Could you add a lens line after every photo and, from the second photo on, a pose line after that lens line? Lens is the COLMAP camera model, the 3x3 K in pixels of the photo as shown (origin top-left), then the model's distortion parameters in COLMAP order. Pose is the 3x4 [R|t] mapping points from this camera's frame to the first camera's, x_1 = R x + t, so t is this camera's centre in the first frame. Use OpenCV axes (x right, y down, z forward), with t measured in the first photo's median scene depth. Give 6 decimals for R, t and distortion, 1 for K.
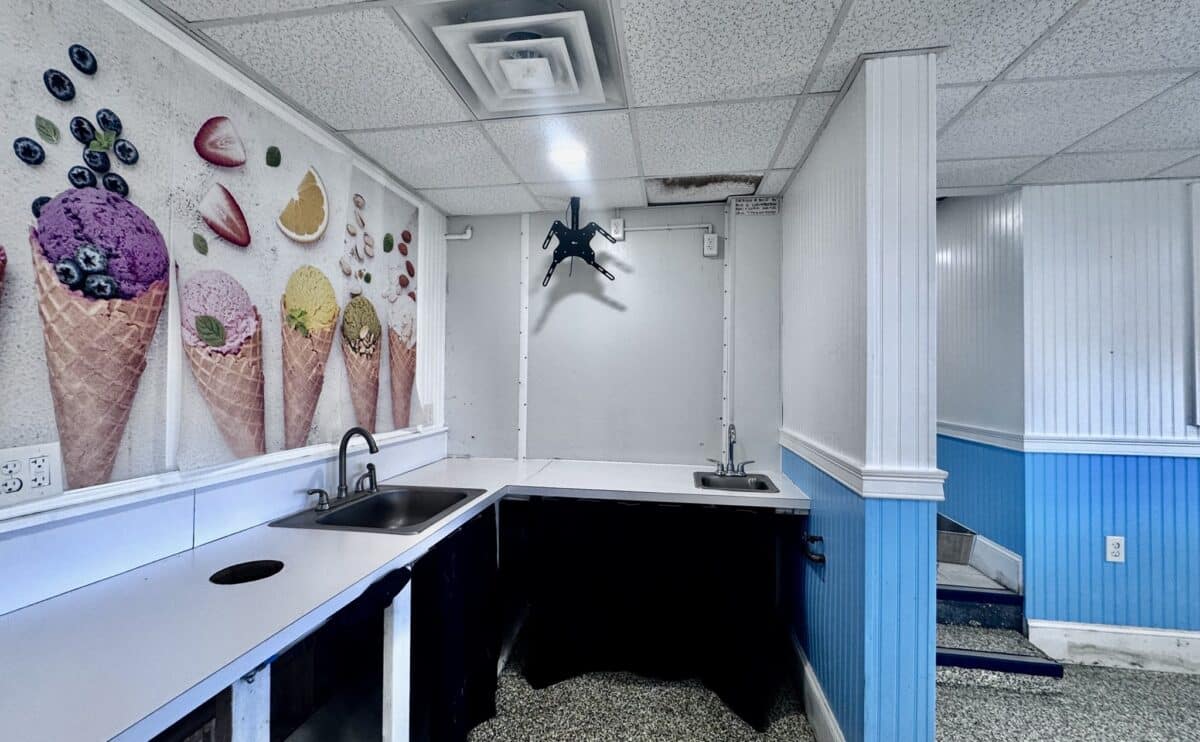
lens RADIAL K [[478.7, 0, 597.0], [0, 478.7, 371.2], [0, 0, 1]] dist [-0.002426, 0.000081]
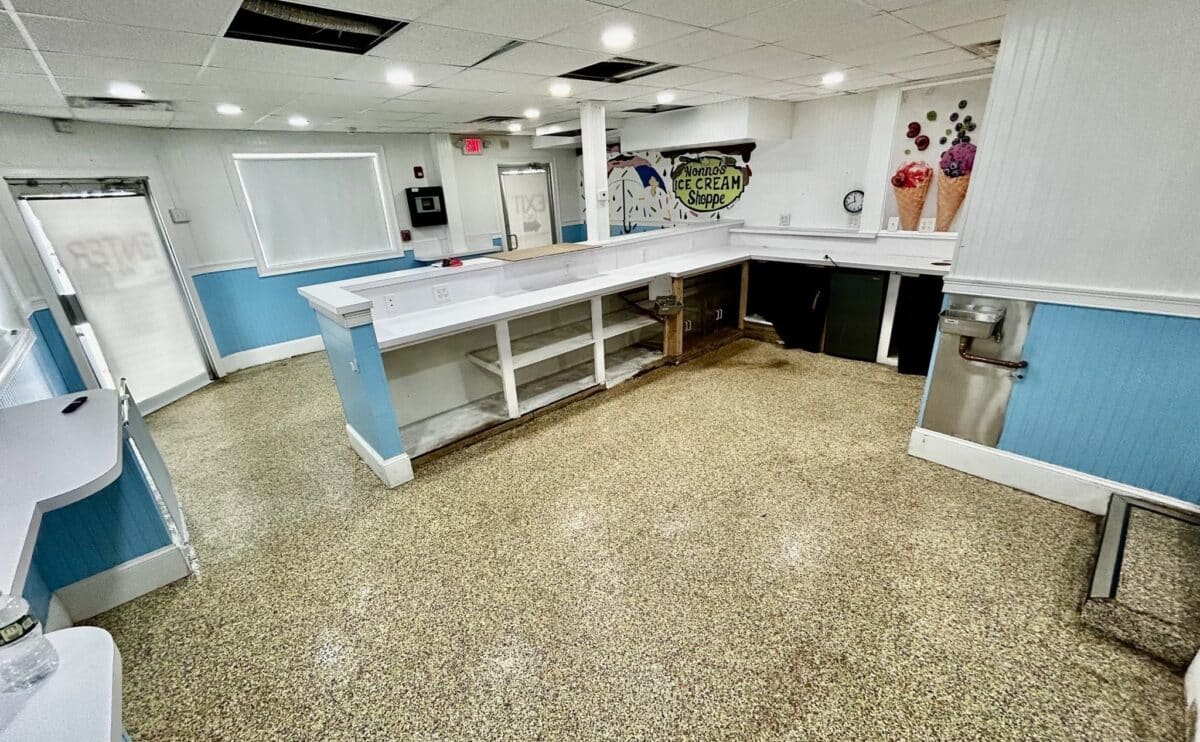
lens RADIAL K [[484.7, 0, 591.8], [0, 484.7, 366.5], [0, 0, 1]] dist [-0.002257, 0.001903]
pose [[-0.619222, 0.296848, -0.726943, 1.834172], [0.051037, 0.939045, 0.339986, -0.096862], [0.783556, 0.173425, -0.596627, 0.647032]]
